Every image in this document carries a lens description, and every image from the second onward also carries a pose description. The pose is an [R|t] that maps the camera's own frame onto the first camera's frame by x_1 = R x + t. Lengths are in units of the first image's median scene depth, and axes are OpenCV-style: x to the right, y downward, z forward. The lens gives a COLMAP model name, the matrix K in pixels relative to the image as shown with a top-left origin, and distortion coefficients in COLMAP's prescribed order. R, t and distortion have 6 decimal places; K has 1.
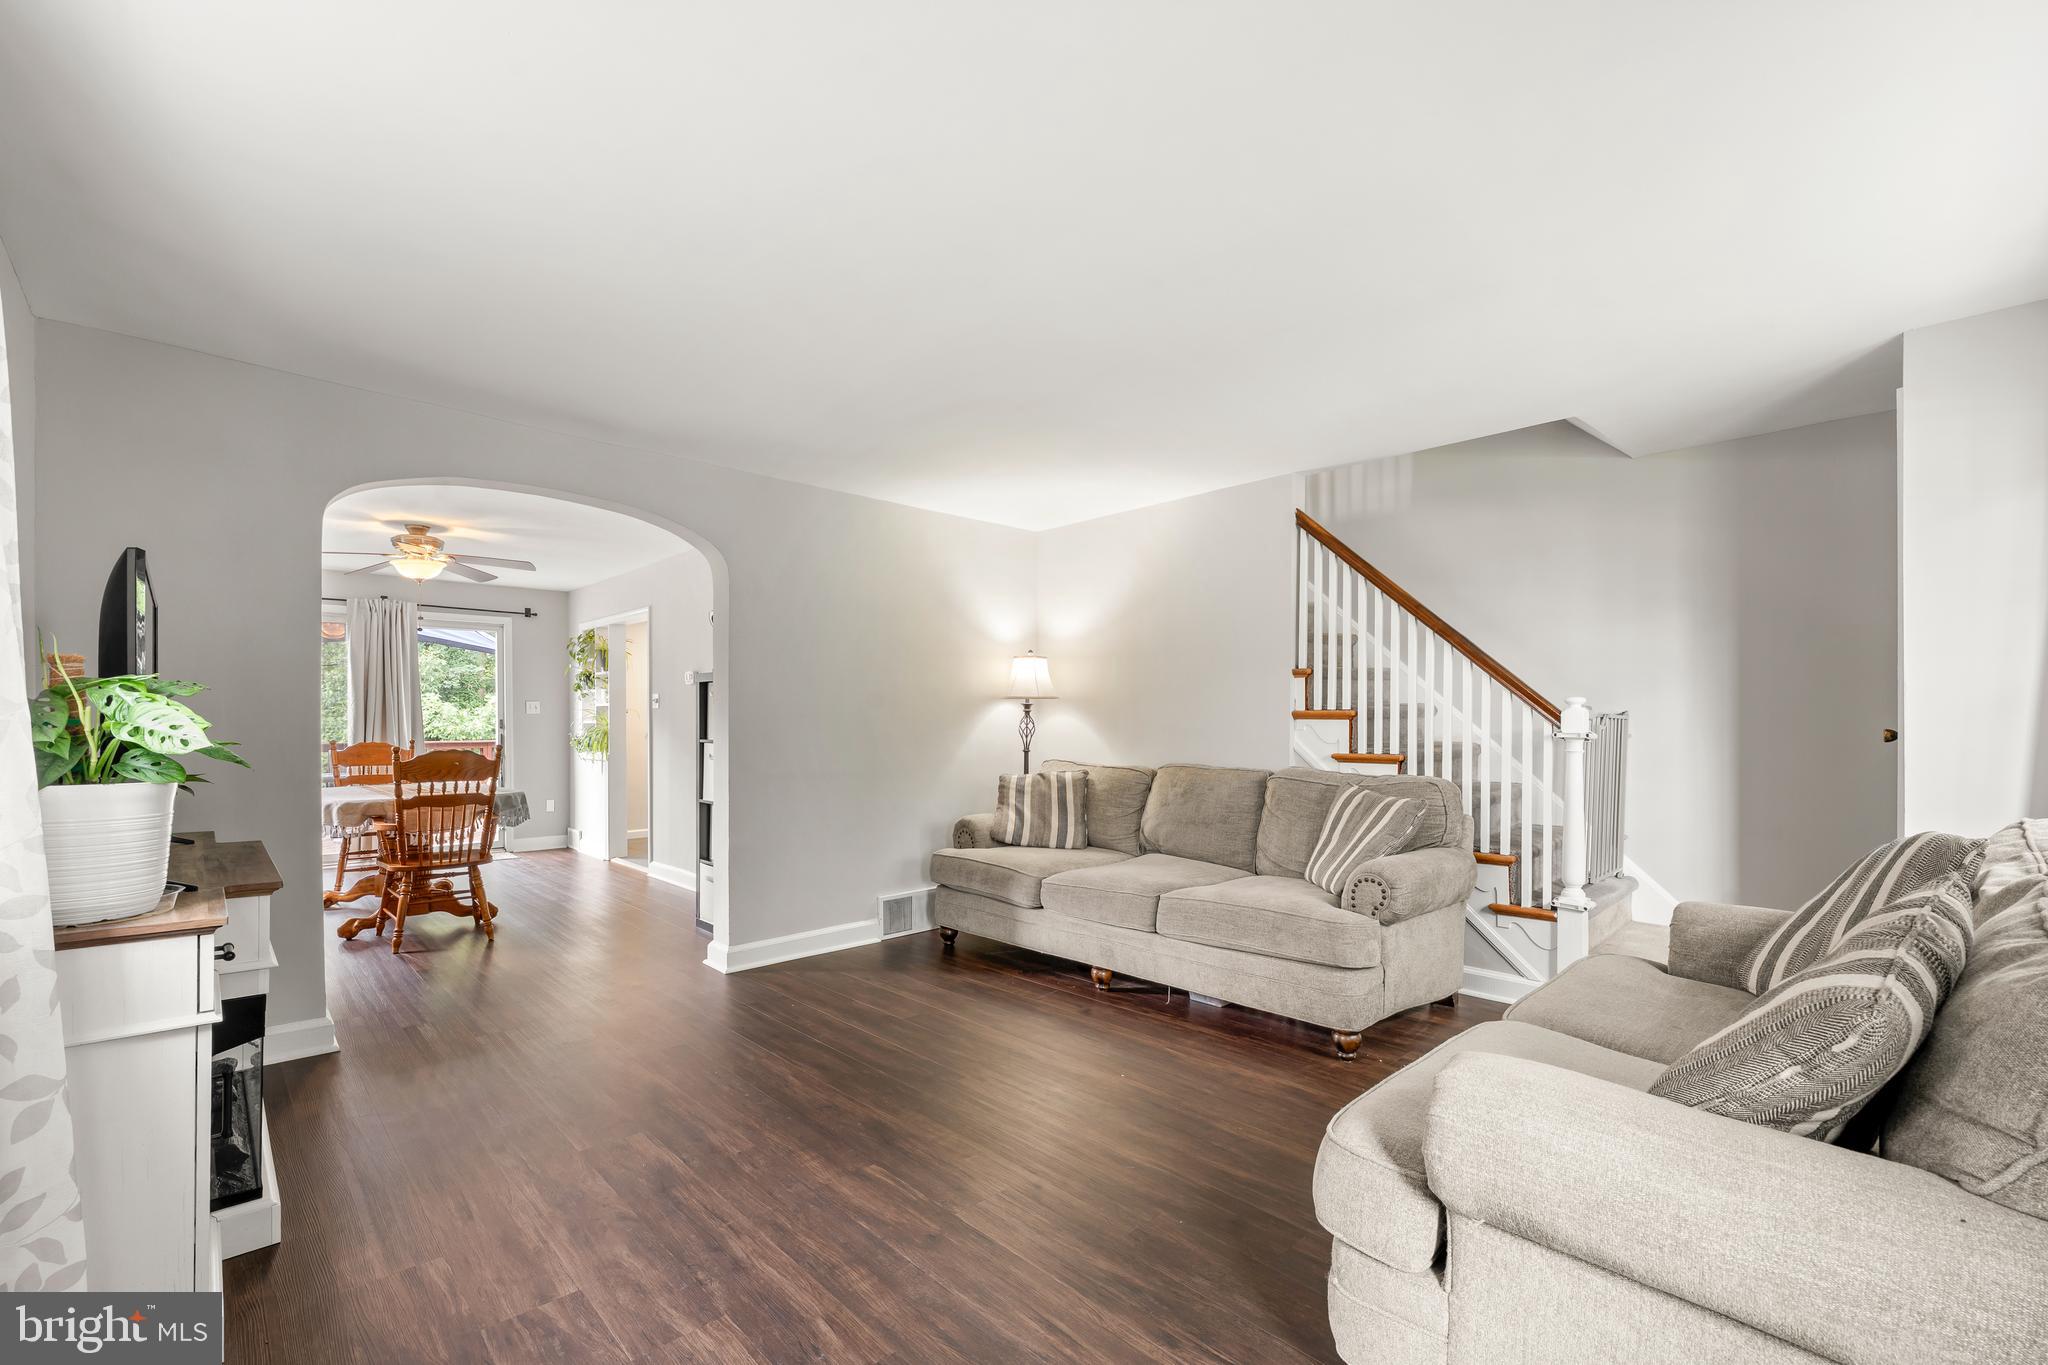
lens RADIAL K [[881.2, 0, 1020.3], [0, 881.2, 729.7], [0, 0, 1]] dist [-0.001207, -0.000175]
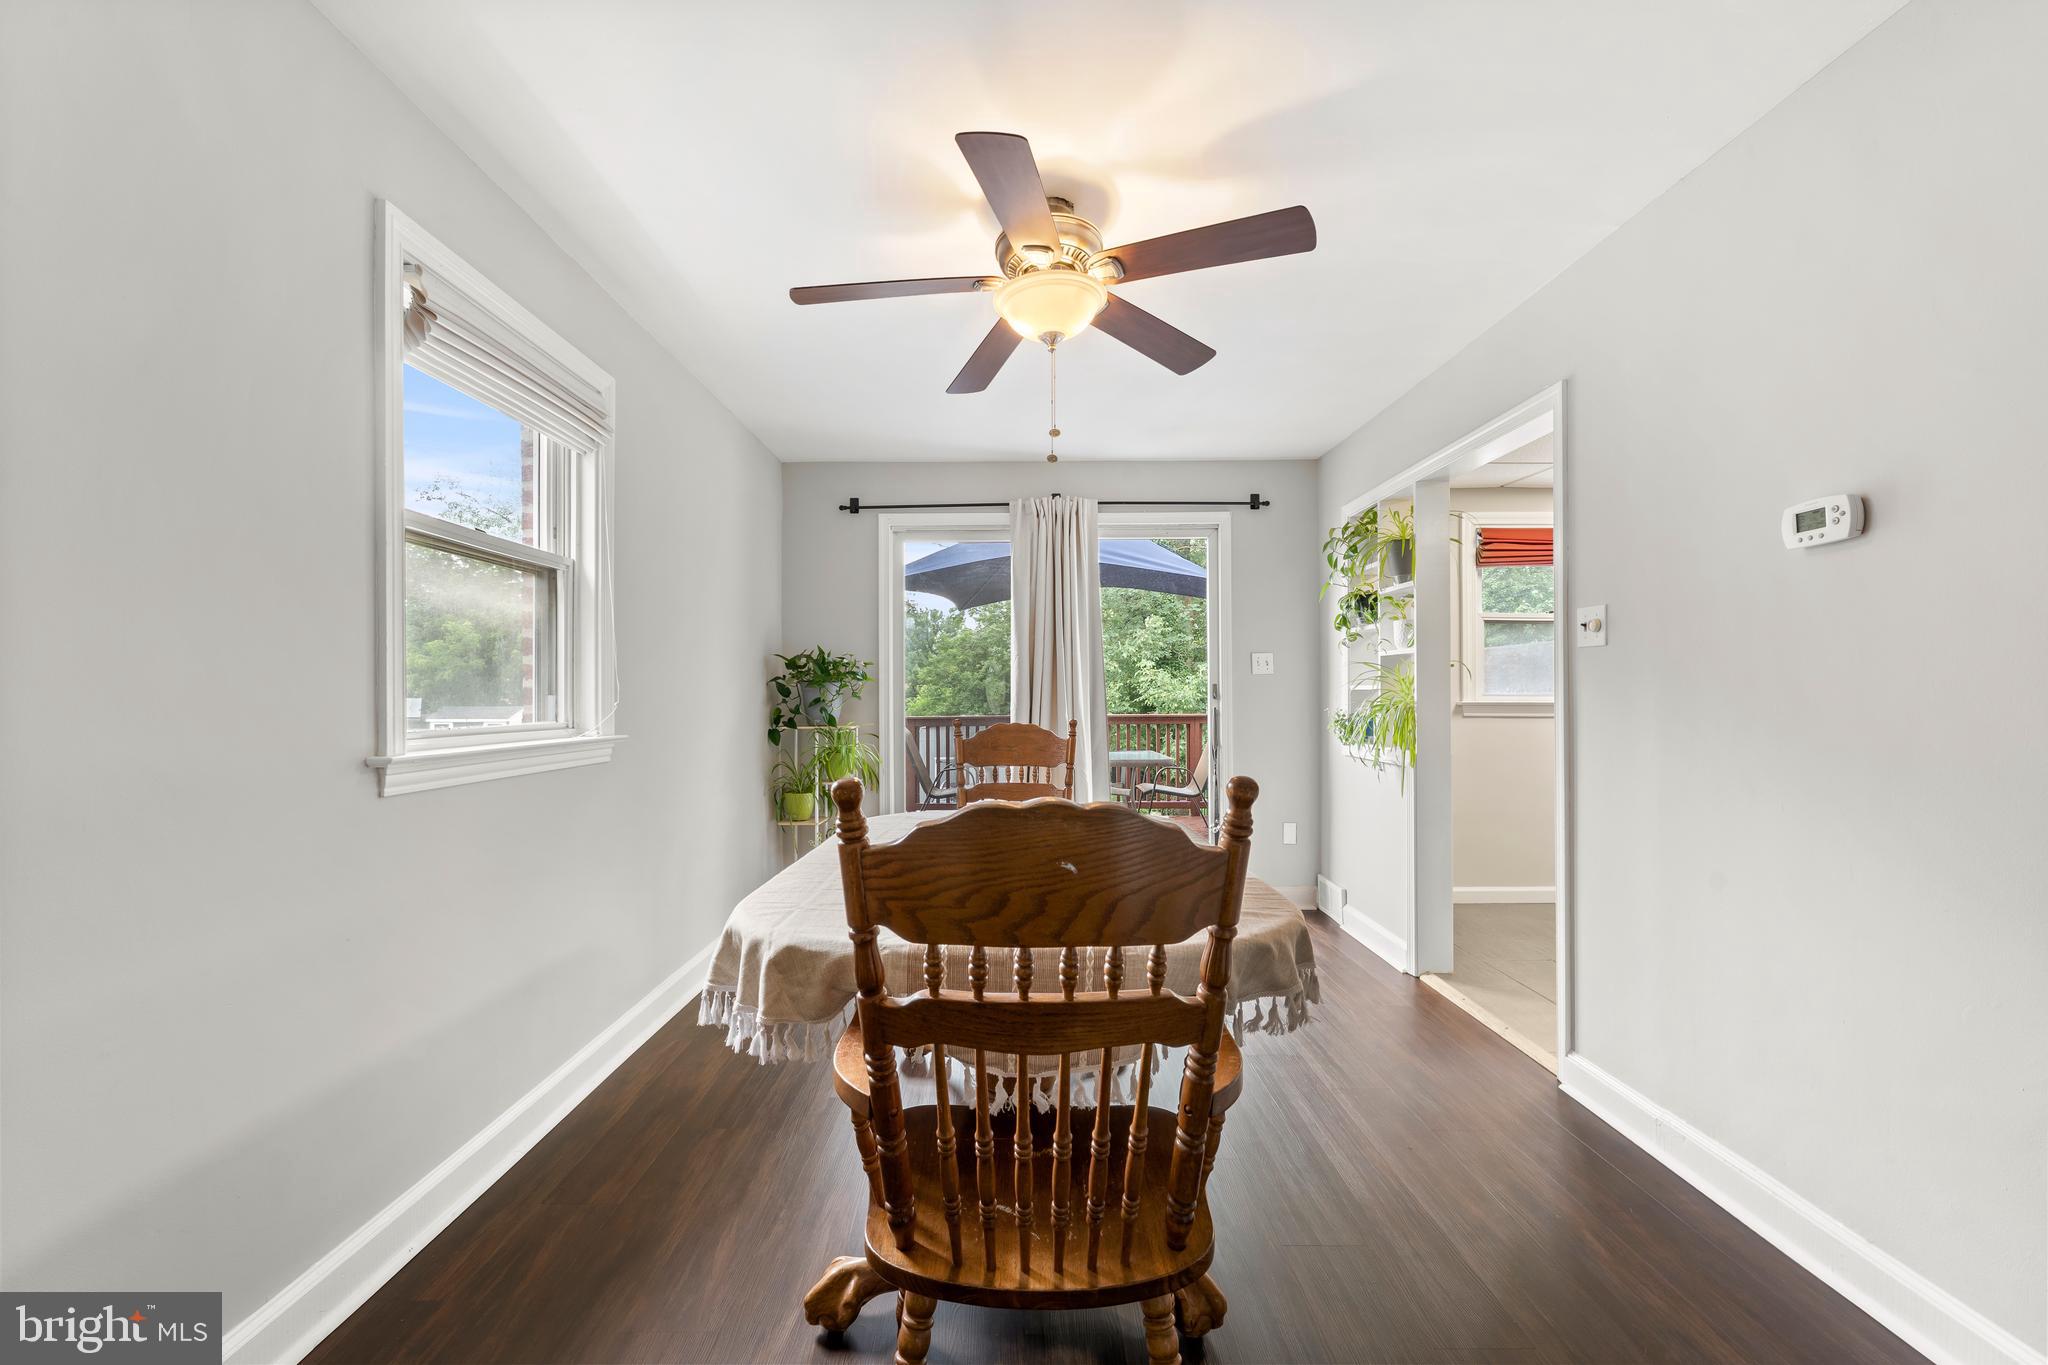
lens RADIAL K [[836.5, 0, 1032.8], [0, 836.5, 685.7], [0, 0, 1]] dist [0.003244, 0.000547]
pose [[0.741638, -0.006110, -0.670773, -0.313450], [-0.003075, 0.999917, -0.012508, -0.002888], [0.670794, 0.011339, 0.741557, 0.518141]]
